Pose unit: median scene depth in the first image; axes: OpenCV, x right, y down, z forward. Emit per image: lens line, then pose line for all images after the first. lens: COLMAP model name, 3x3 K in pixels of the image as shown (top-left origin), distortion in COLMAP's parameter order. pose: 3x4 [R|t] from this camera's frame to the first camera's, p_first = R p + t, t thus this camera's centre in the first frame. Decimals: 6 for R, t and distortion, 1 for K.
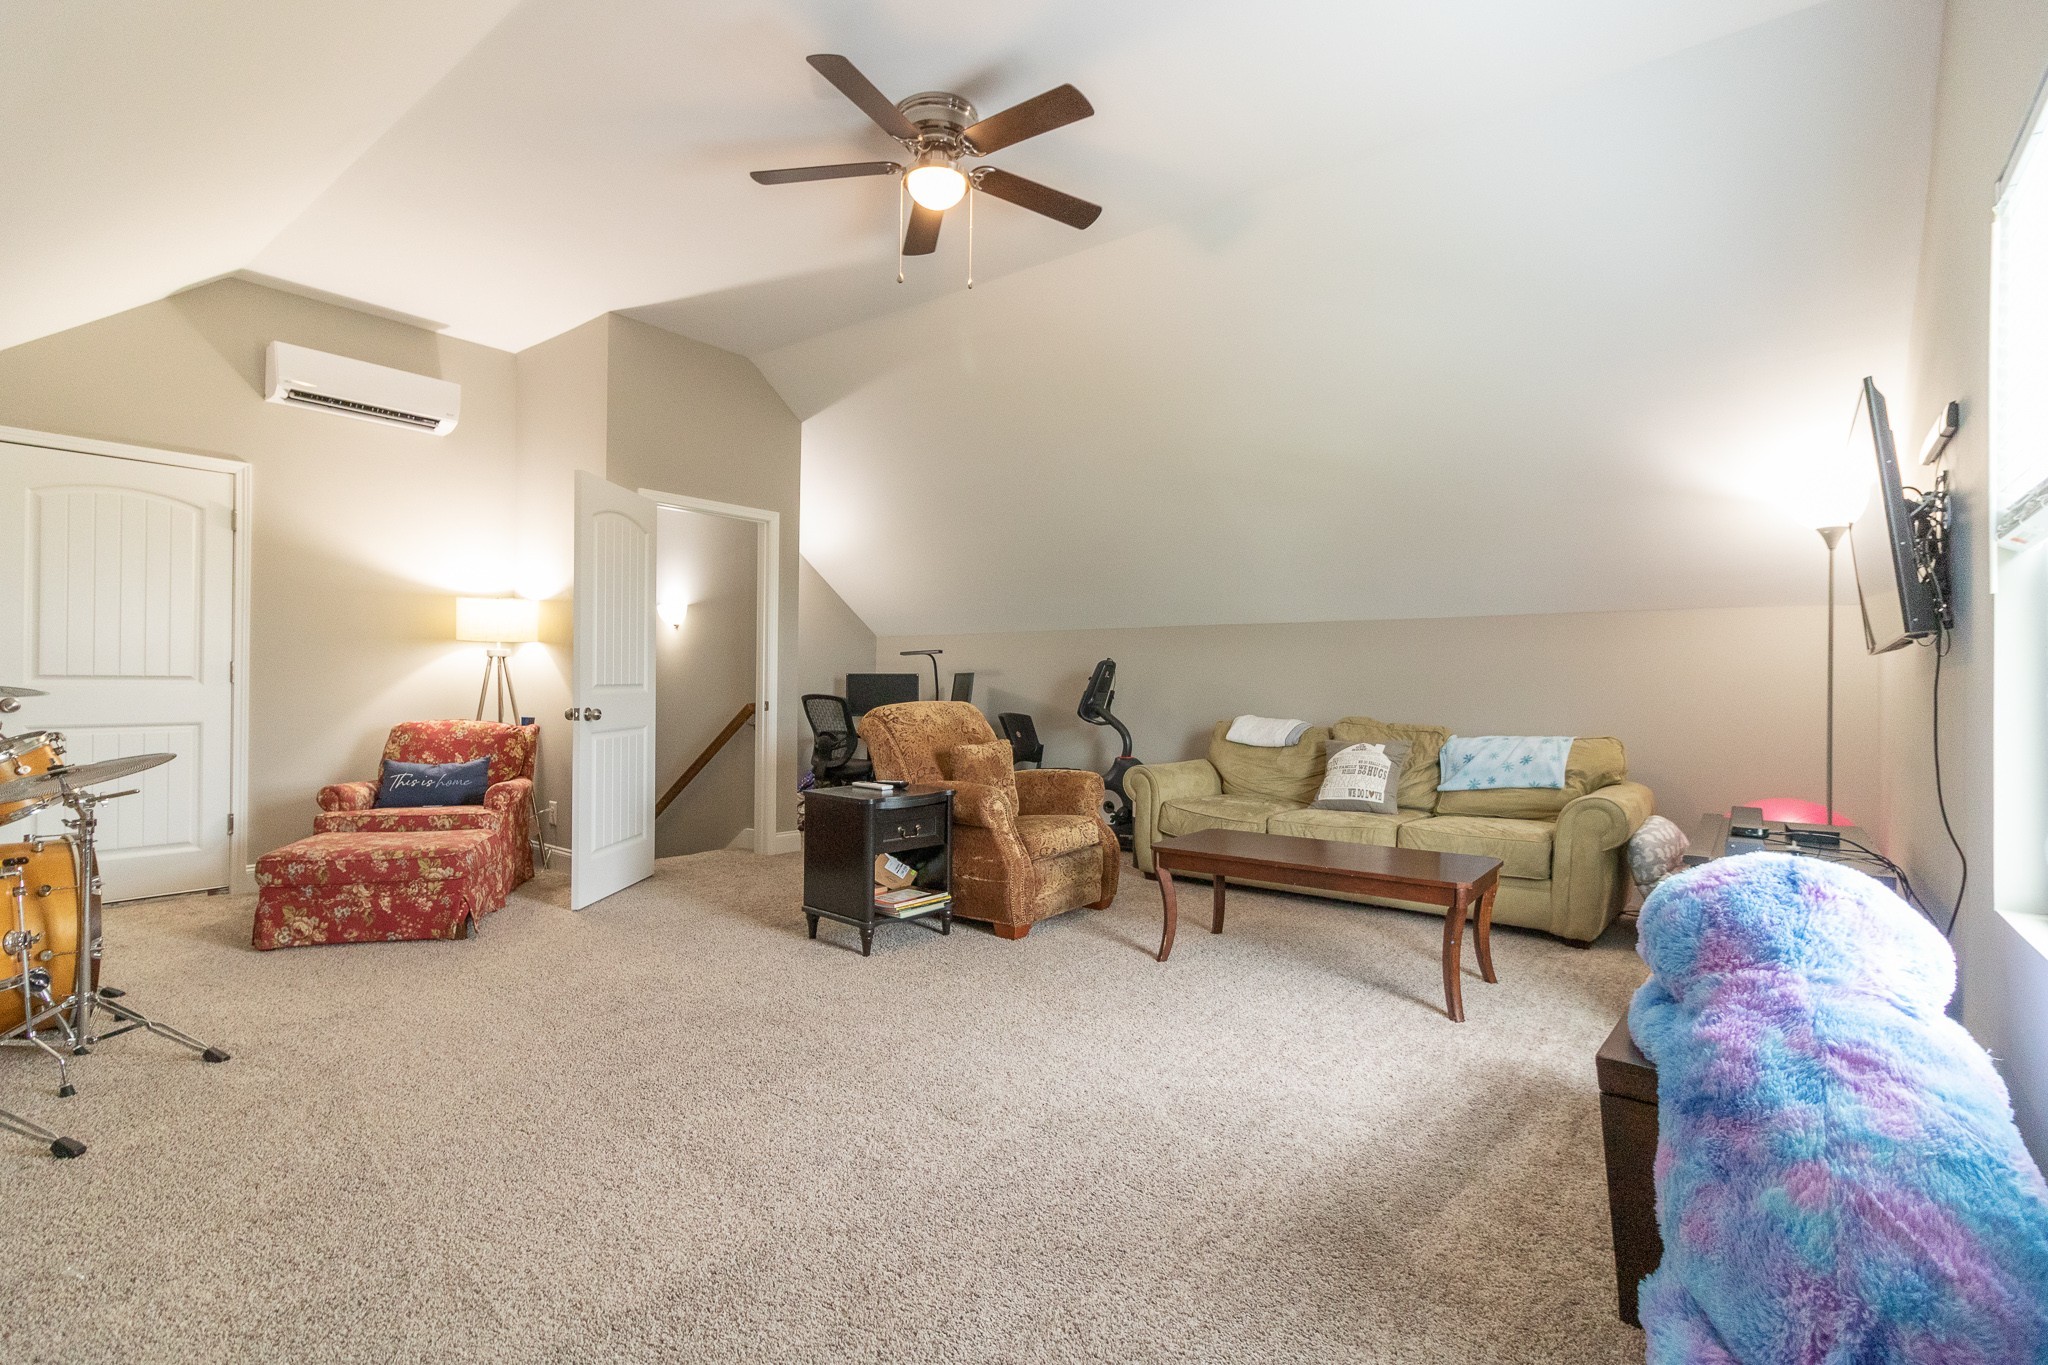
lens RADIAL K [[936.7, 0, 1015.1], [0, 936.7, 683.2], [0, 0, 1]] dist [-0.003098, 0.000032]
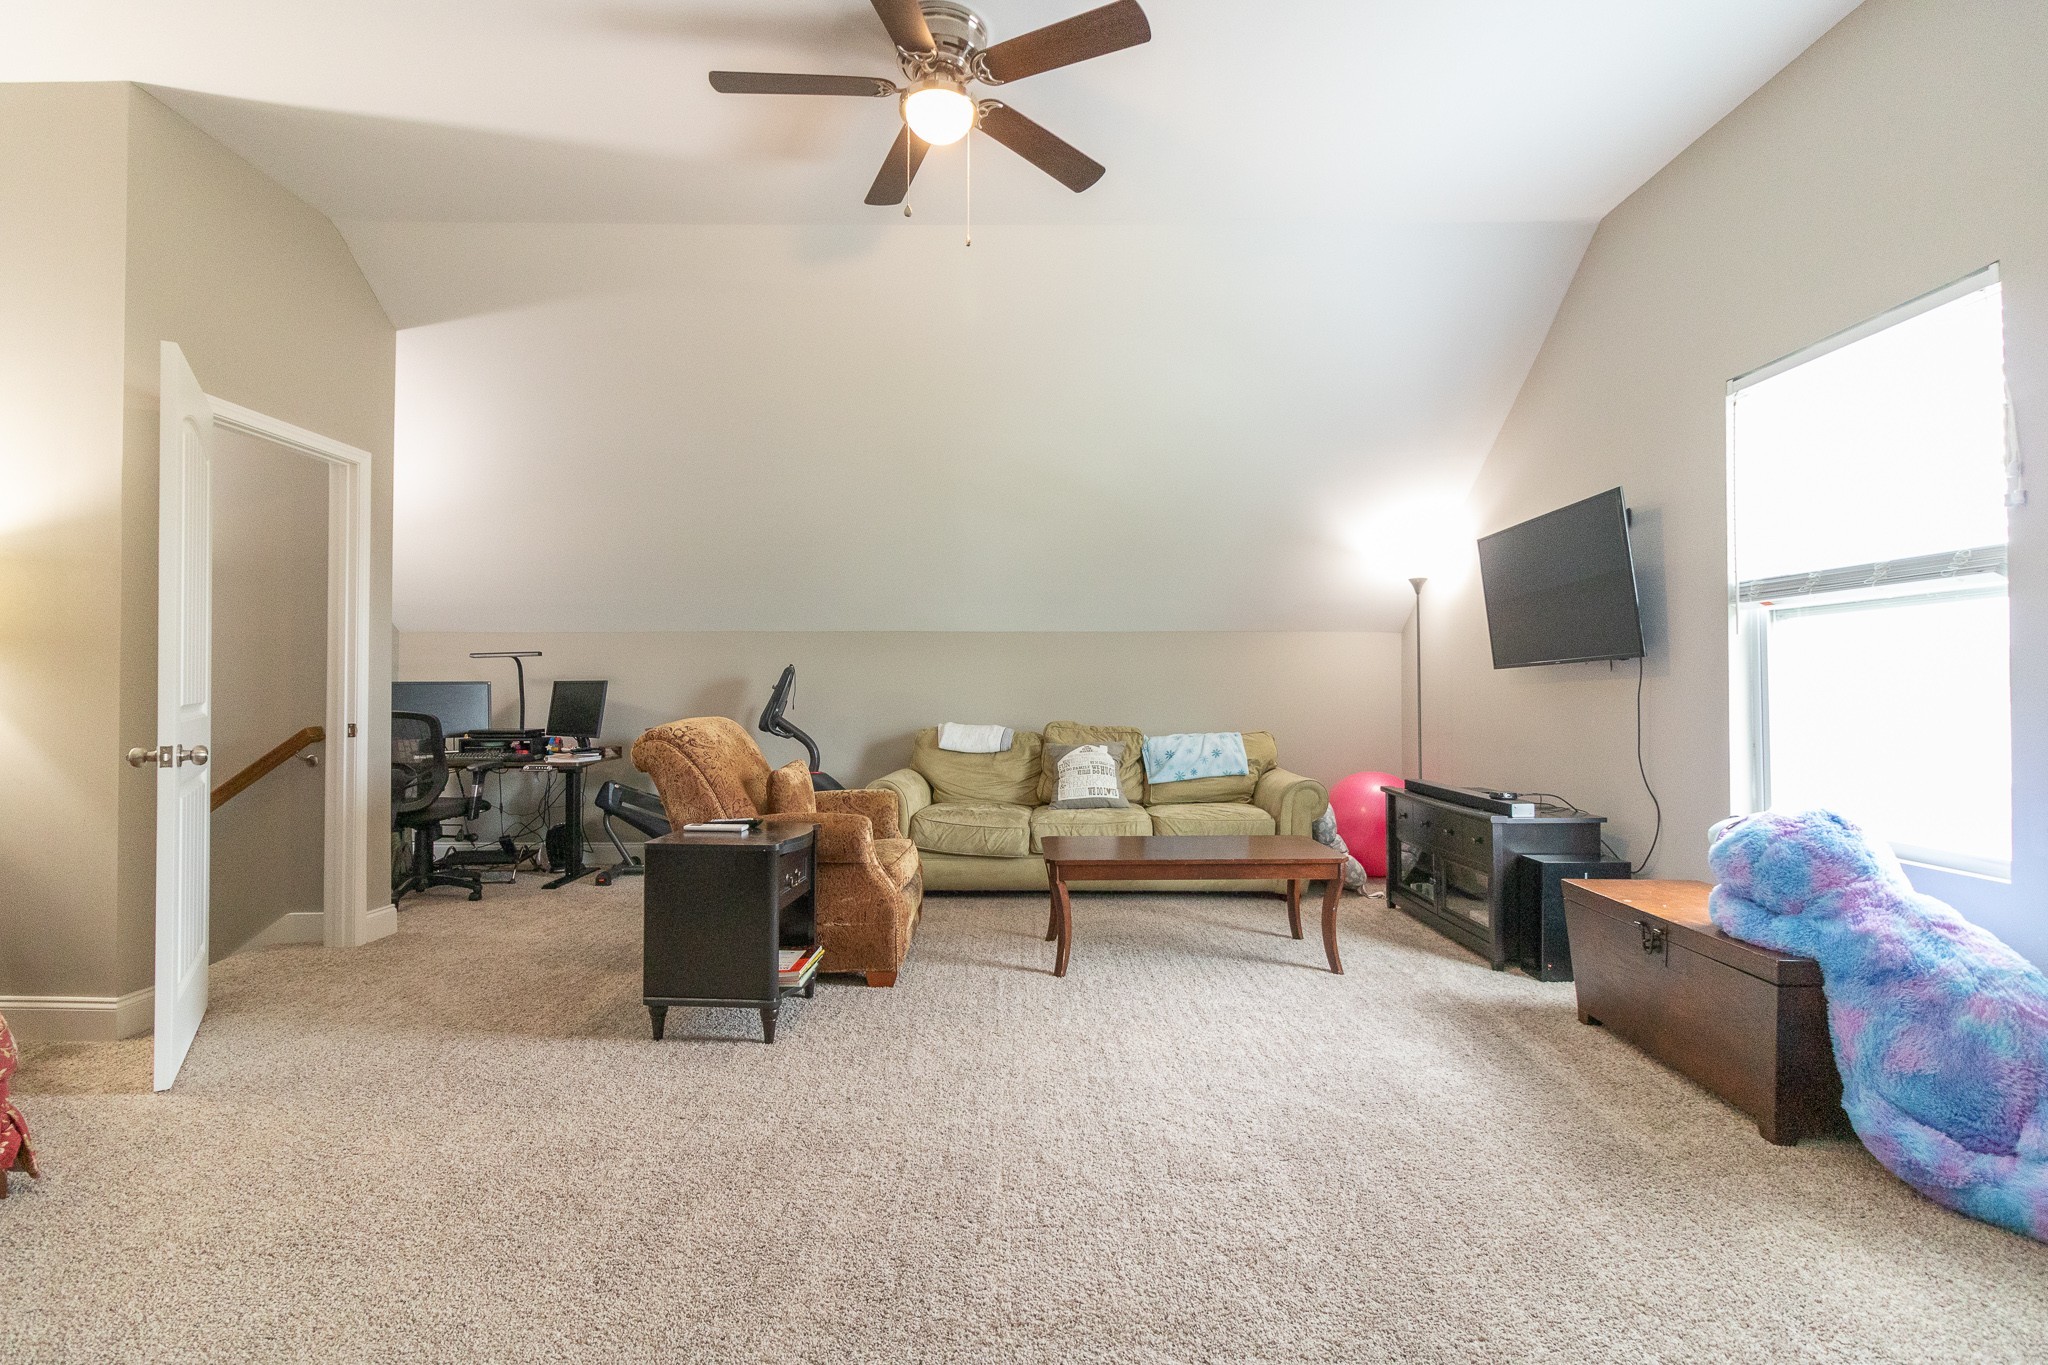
lens RADIAL K [[936.7, 0, 1016.9], [0, 936.7, 683.0], [0, 0, 1]] dist [-0.003098, 0.000032]
pose [[0.791745, -0.004382, 0.610836, -0.377290], [0.006877, 0.999975, -0.001740, -0.007469], [-0.610813, 0.005578, 0.791755, 0.195430]]
